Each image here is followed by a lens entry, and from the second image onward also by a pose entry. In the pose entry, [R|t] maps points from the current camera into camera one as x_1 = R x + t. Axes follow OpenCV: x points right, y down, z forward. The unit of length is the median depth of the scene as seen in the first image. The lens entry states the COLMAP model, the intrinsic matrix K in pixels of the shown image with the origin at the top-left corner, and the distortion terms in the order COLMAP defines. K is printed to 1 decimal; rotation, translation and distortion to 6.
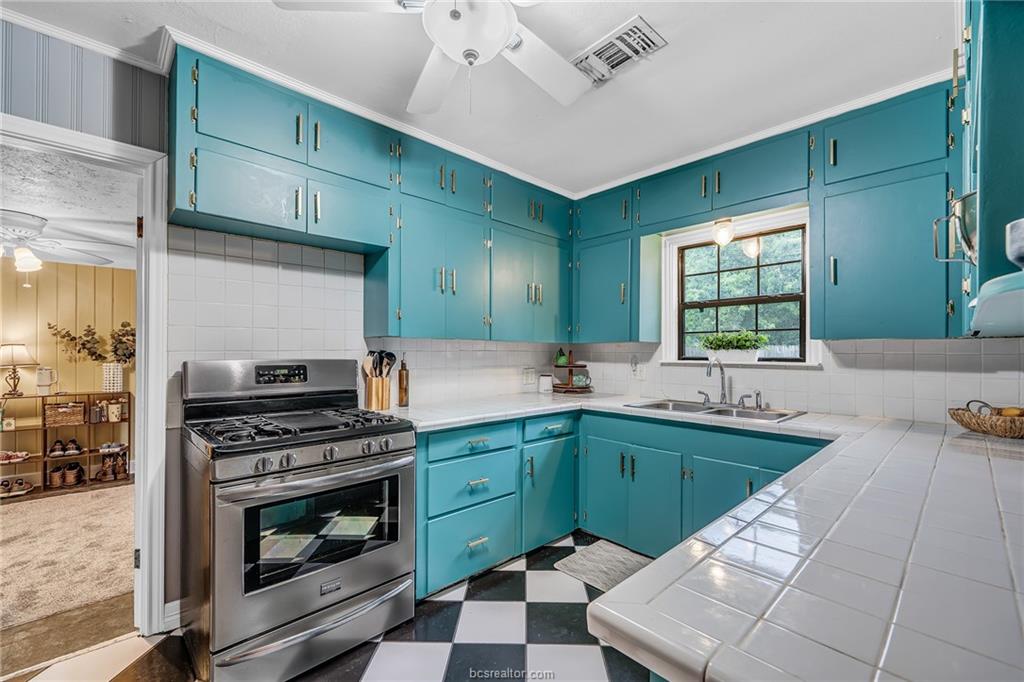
lens RADIAL K [[420.8, 0, 510.1], [0, 420.8, 345.7], [0, 0, 1]] dist [0.001673, 0.000477]
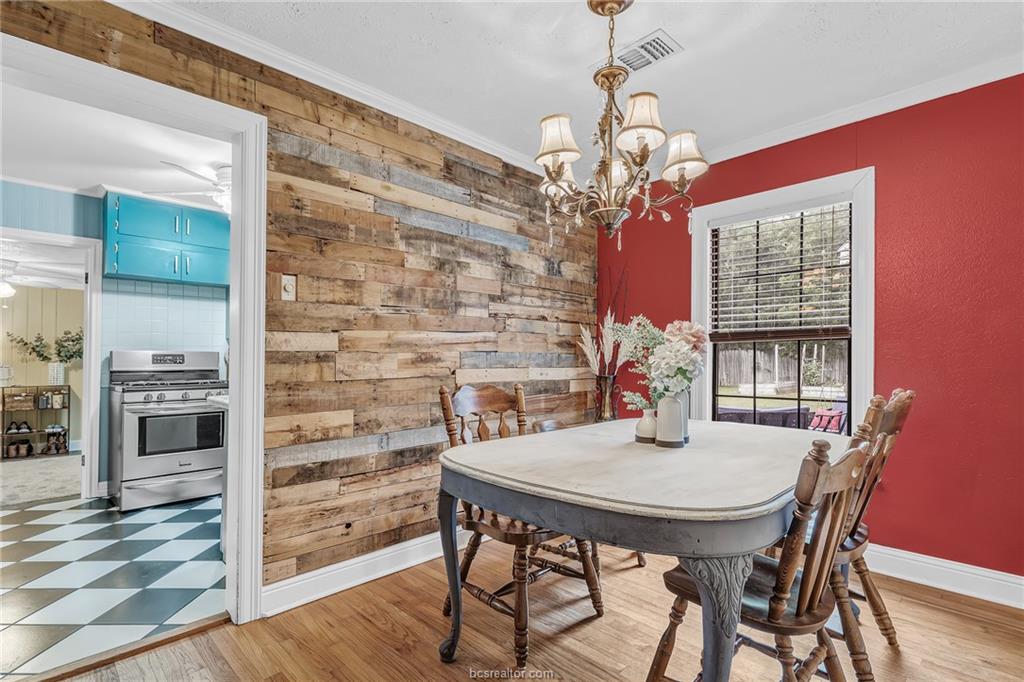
lens RADIAL K [[474.3, 0, 513.4], [0, 474.3, 348.5], [0, 0, 1]] dist [0.005002, -0.000486]
pose [[0.999399, -0.006589, 0.034029, 0.429263], [0.007201, 0.999814, -0.017891, 0.035686], [-0.033905, 0.018126, 0.999261, -0.534435]]
